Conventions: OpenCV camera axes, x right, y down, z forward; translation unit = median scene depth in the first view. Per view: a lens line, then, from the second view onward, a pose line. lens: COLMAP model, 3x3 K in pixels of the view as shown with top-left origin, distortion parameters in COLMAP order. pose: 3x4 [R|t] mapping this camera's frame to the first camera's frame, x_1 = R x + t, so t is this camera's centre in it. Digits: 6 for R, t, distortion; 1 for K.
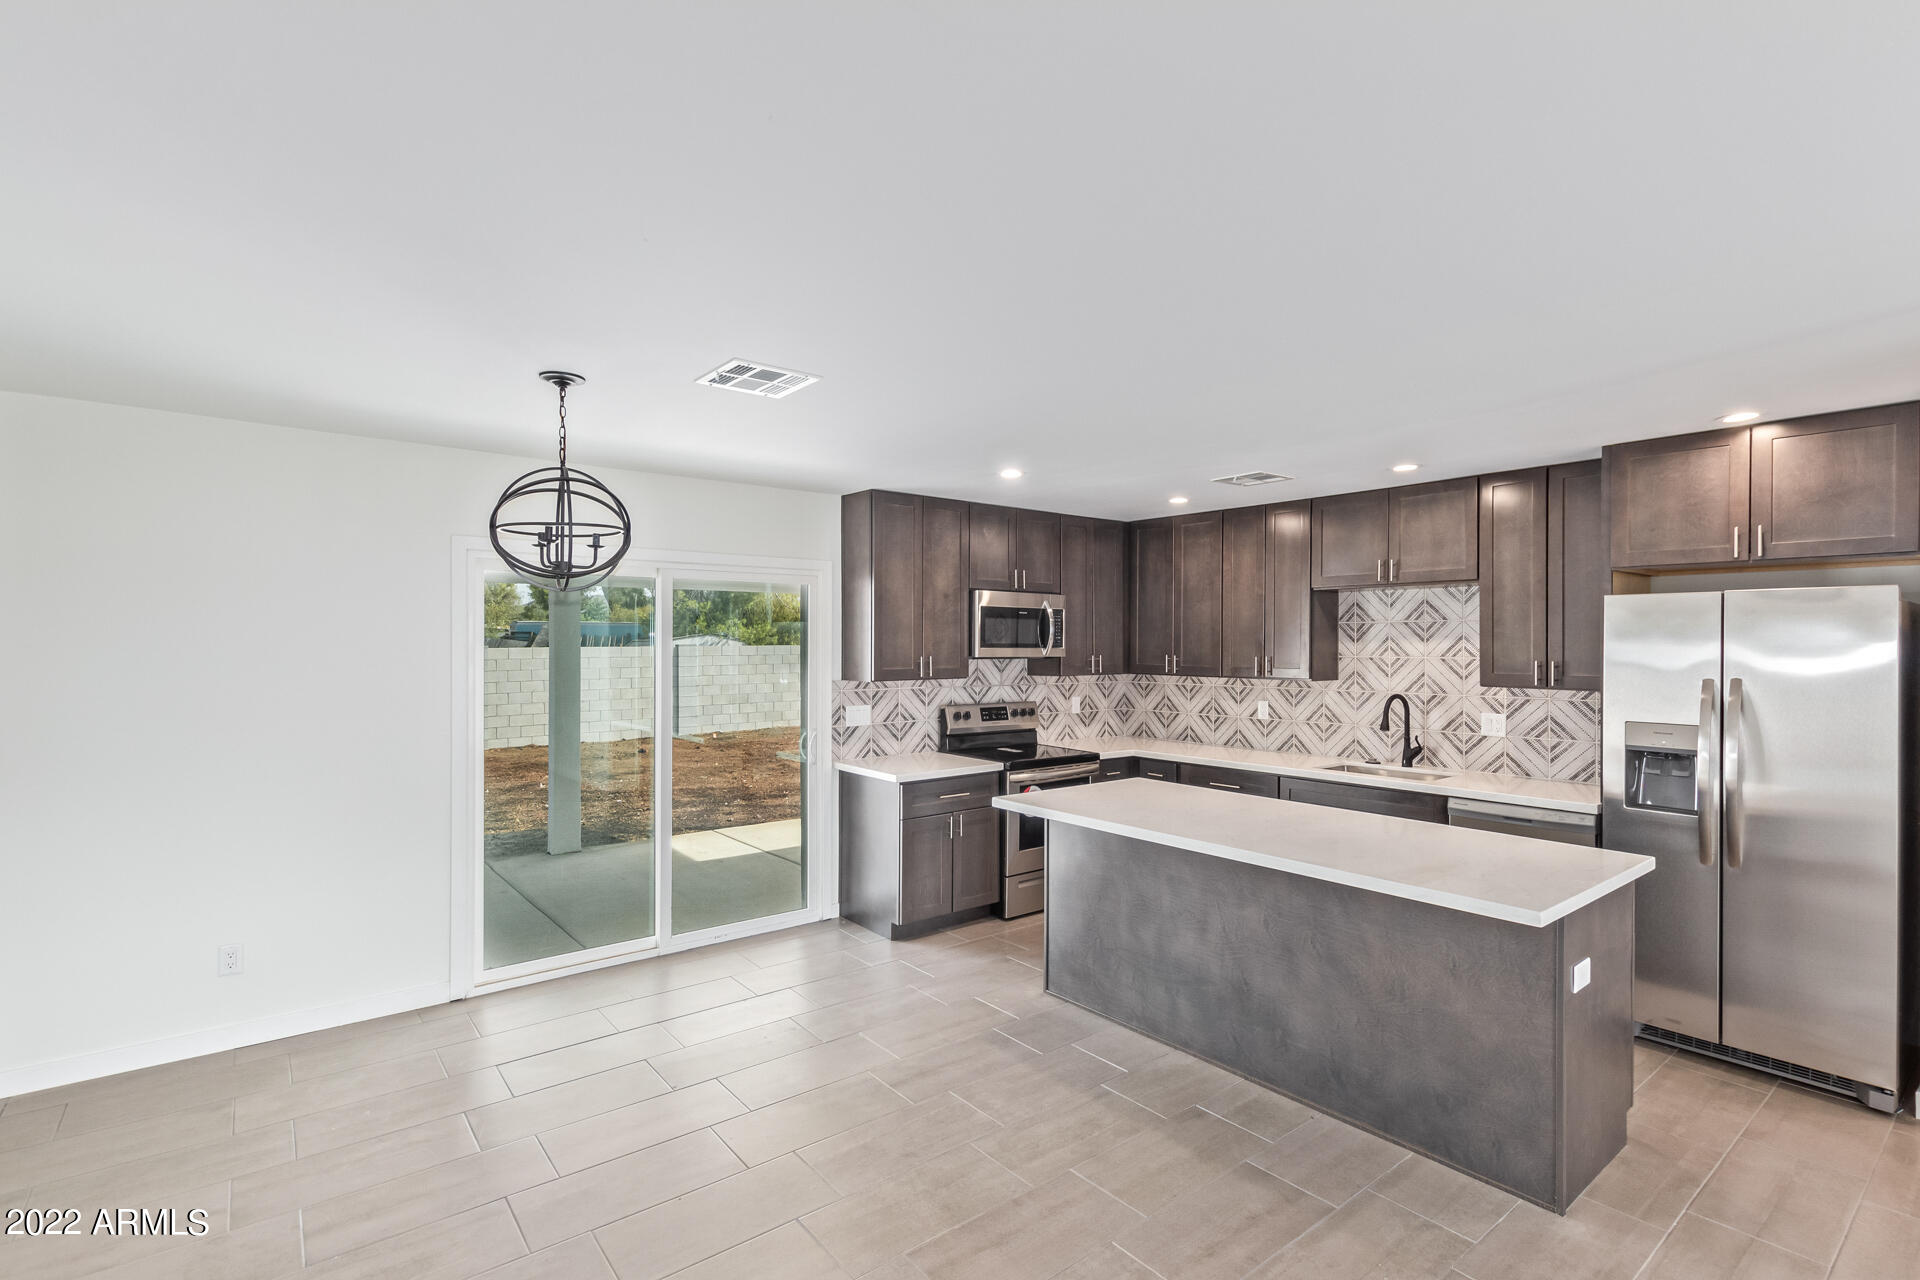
lens RADIAL K [[910.5, 0, 967.7], [0, 910.5, 639.2], [0, 0, 1]] dist [0.000539, -0.000095]
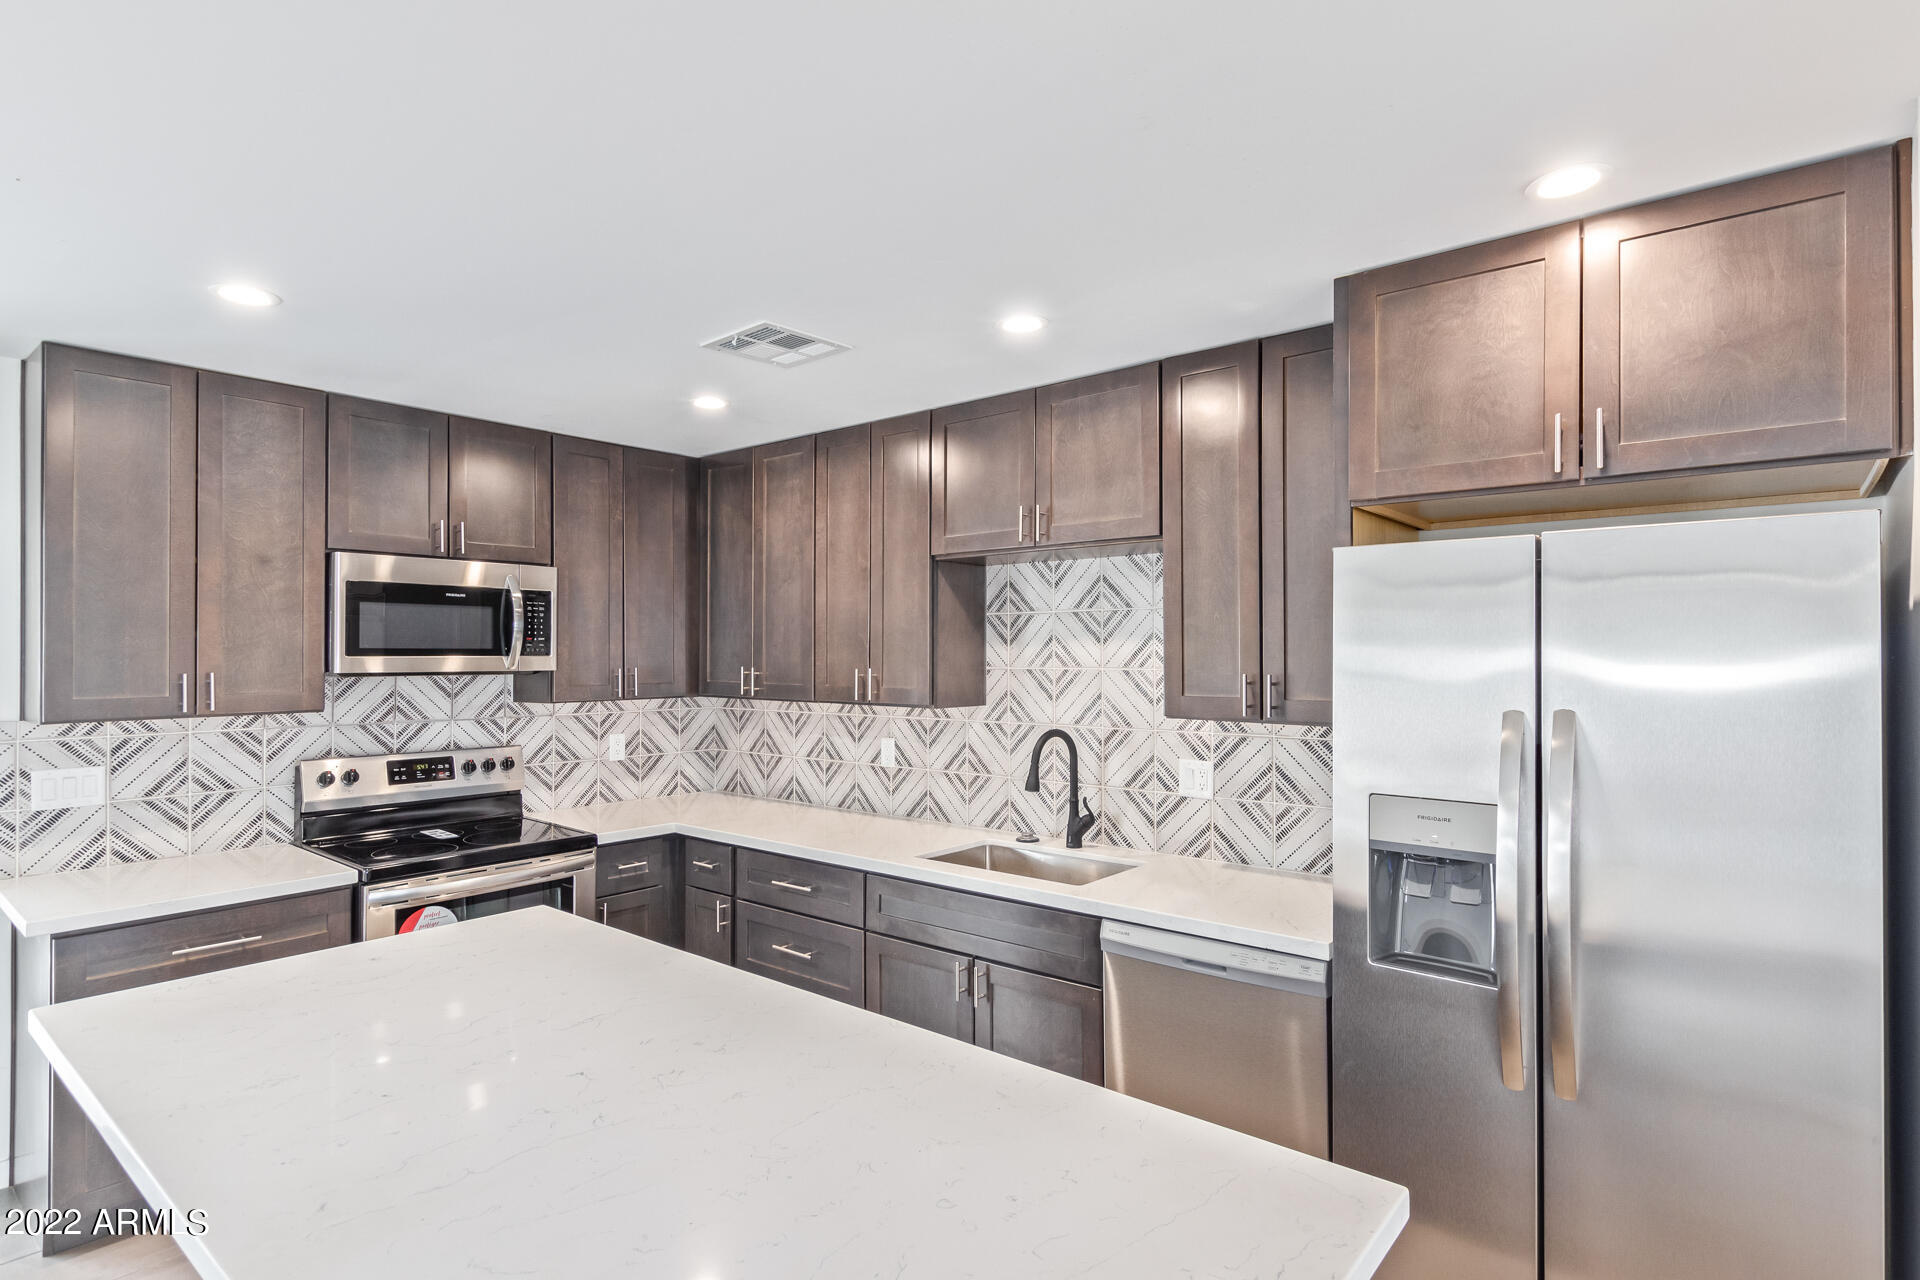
lens RADIAL K [[989.5, 0, 977.8], [0, 989.5, 641.5], [0, 0, 1]] dist [-0.001002, 0.000085]
pose [[0.978254, -0.000580, 0.207411, 0.273073], [0.002032, 0.999975, -0.006791, 0.005790], [-0.207402, 0.007065, 0.978230, 0.350487]]
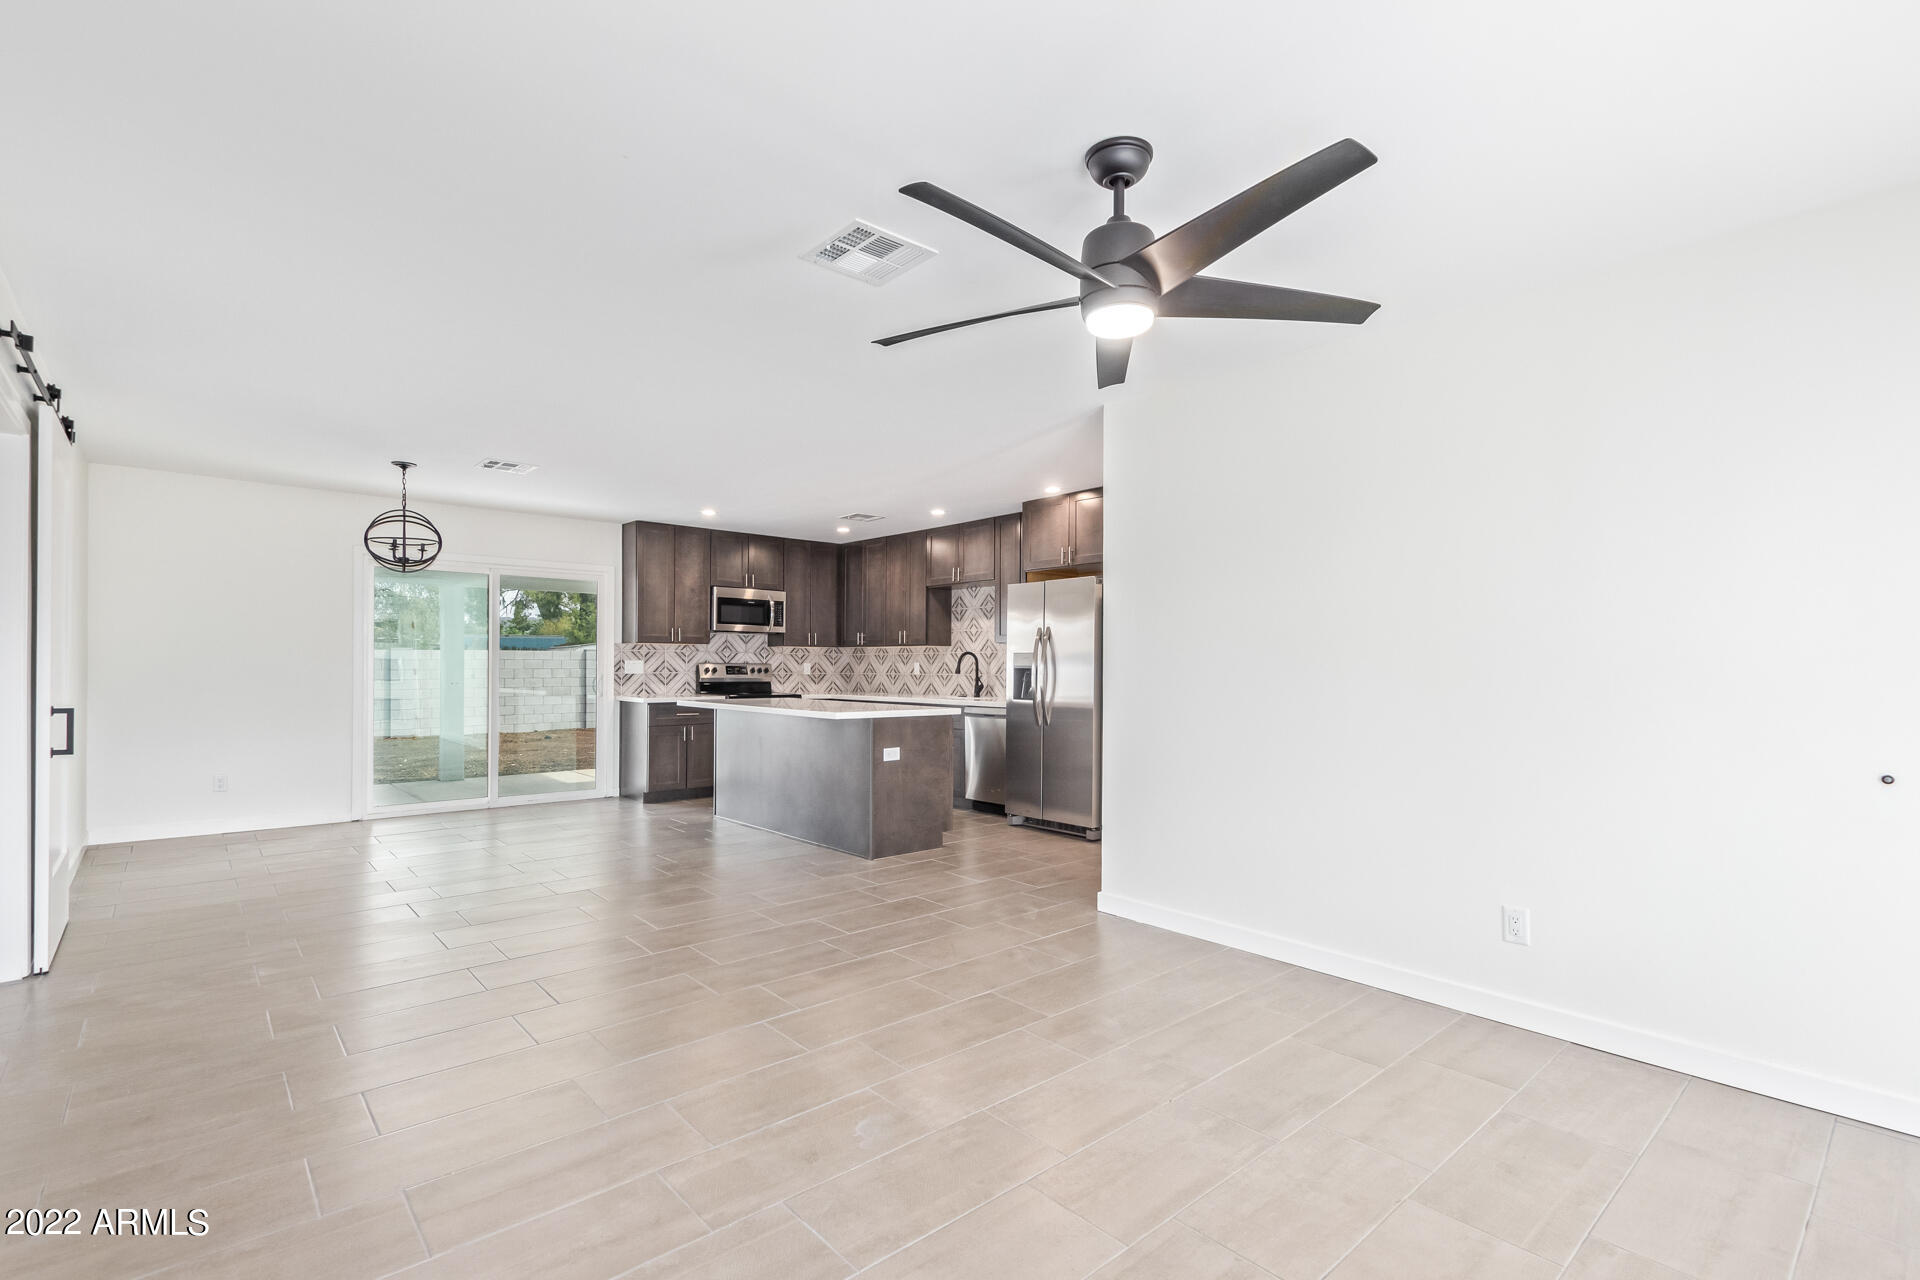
lens RADIAL K [[886.0, 0, 967.4], [0, 886.0, 660.7], [0, 0, 1]] dist [0.001684, -0.000642]
pose [[0.998474, 0.002559, 0.055164, 0.368331], [-0.002428, 0.999994, -0.002452, 0.077001], [-0.055170, 0.002315, 0.998474, -0.541773]]
